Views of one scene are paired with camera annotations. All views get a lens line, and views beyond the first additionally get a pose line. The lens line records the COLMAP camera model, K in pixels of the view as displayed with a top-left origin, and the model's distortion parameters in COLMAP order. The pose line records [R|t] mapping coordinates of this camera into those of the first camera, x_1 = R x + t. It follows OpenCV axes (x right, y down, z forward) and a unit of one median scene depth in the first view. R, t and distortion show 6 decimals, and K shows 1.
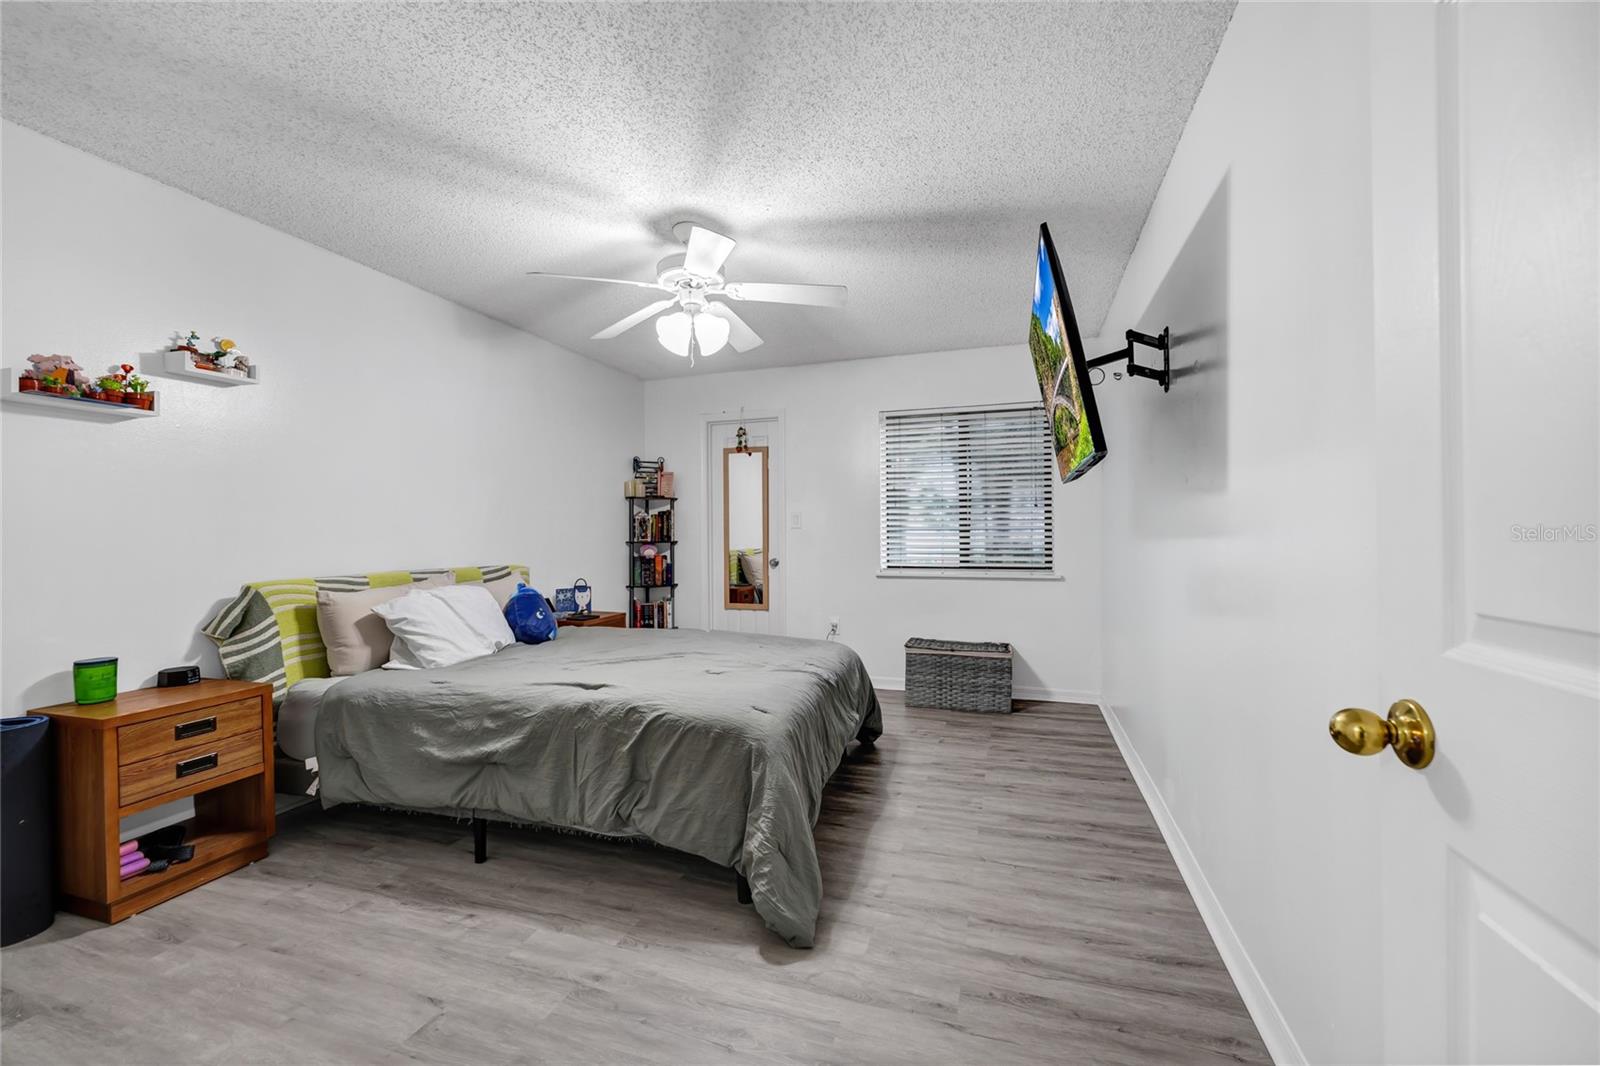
lens RADIAL K [[648.6, 0, 803.4], [0, 648.6, 535.1], [0, 0, 1]] dist [-0.002479, -0.000215]
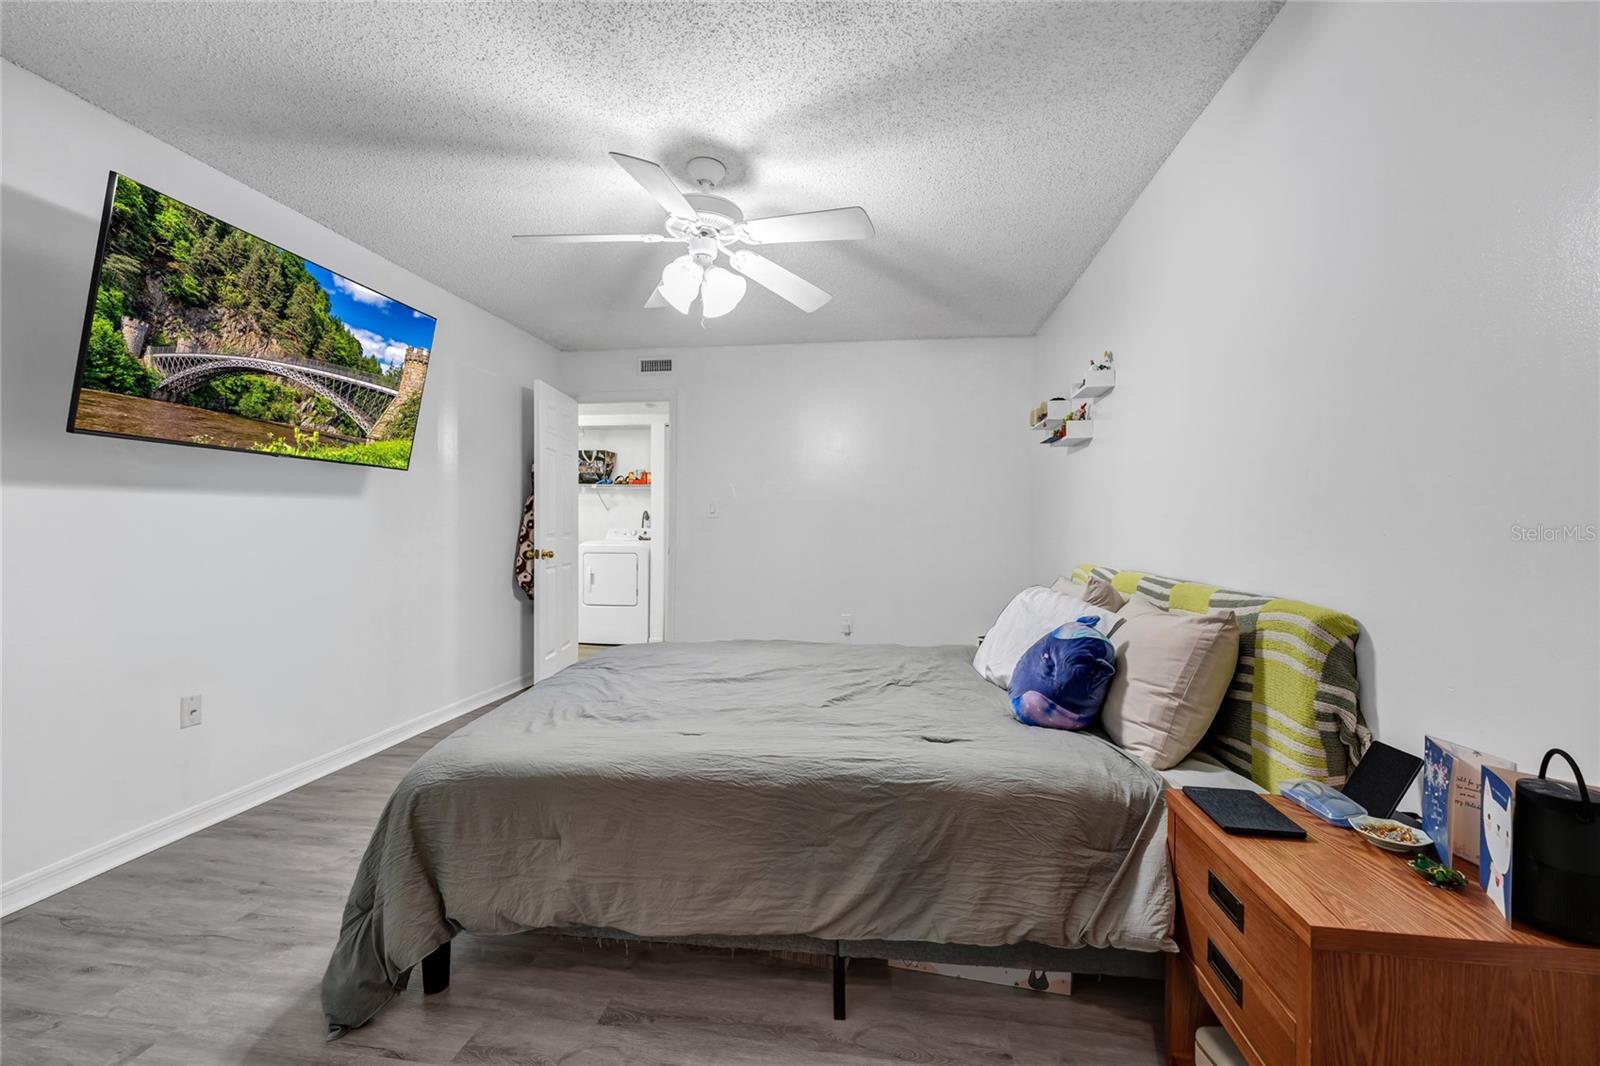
lens RADIAL K [[643.7, 0, 797.1], [0, 643.7, 535.3], [0, 0, 1]] dist [-0.000429, -0.000210]
pose [[-0.984425, 0.007782, -0.175633, -0.155339], [0.007166, 0.999966, 0.004140, 0.015189], [0.175659, 0.002817, -0.984447, 2.012698]]
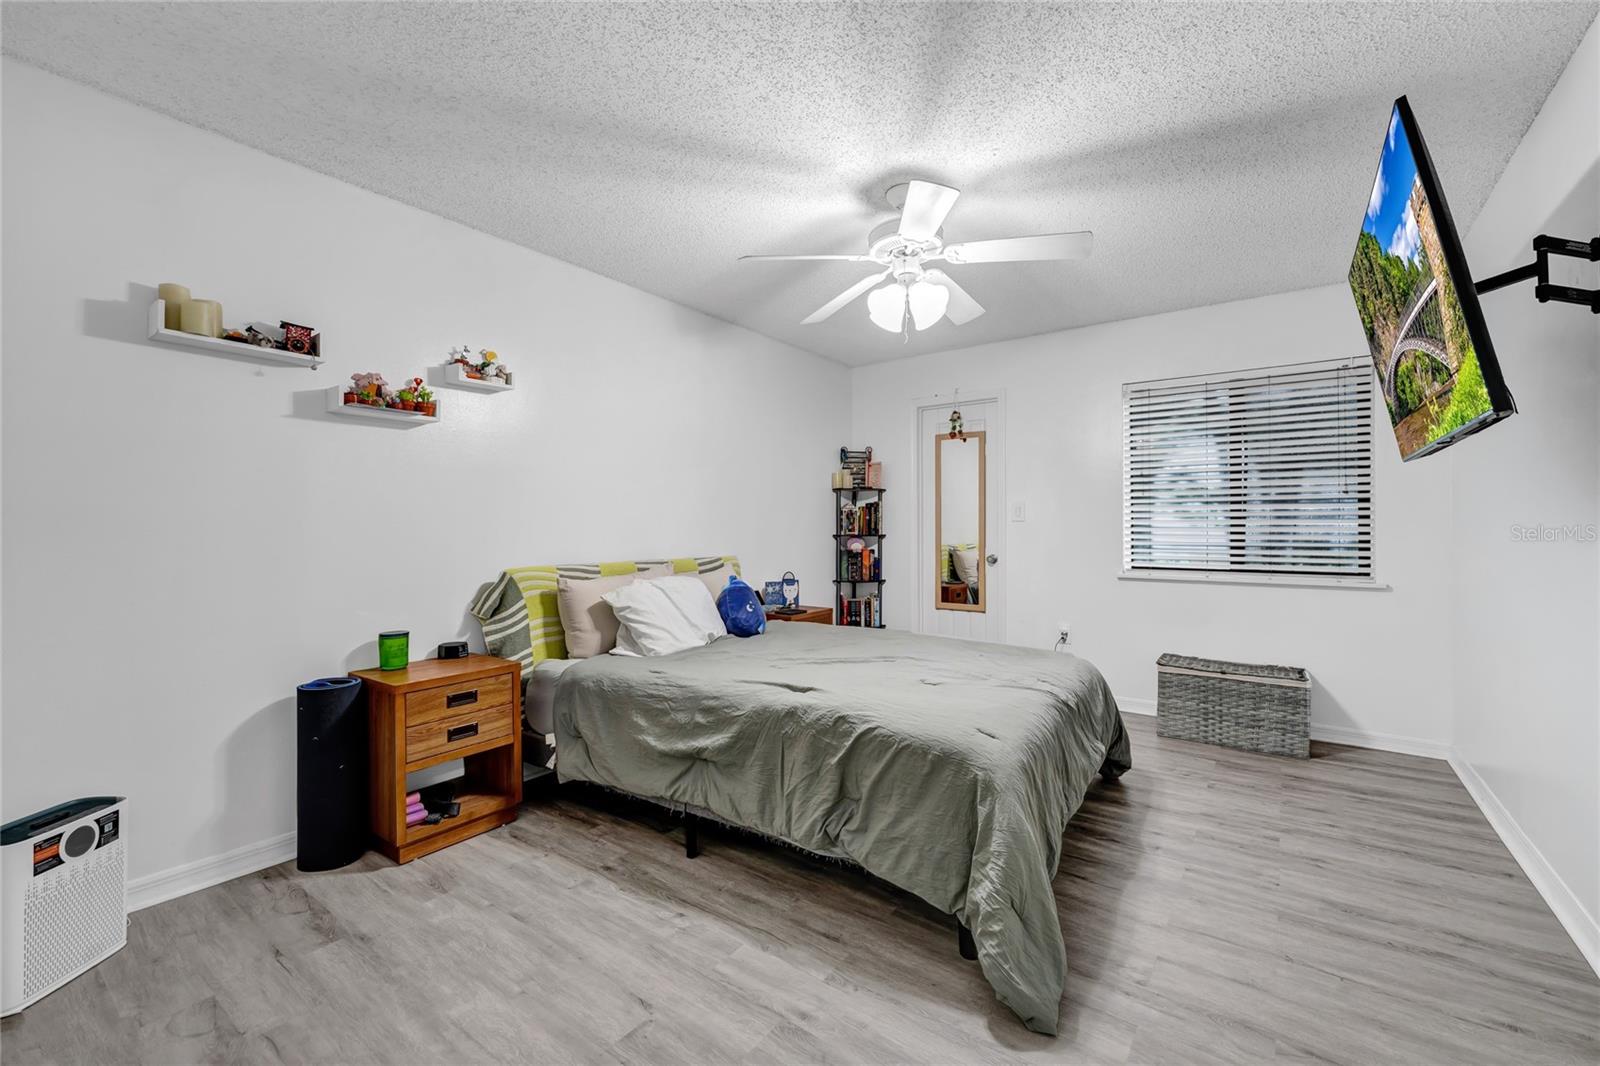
lens RADIAL K [[648.6, 0, 803.4], [0, 648.6, 535.1], [0, 0, 1]] dist [-0.002479, -0.000215]
pose [[0.952739, 0.008951, -0.303658, -0.037126], [-0.005765, 0.999919, 0.011387, -0.000073], [0.303735, -0.009099, 0.952713, 0.107510]]
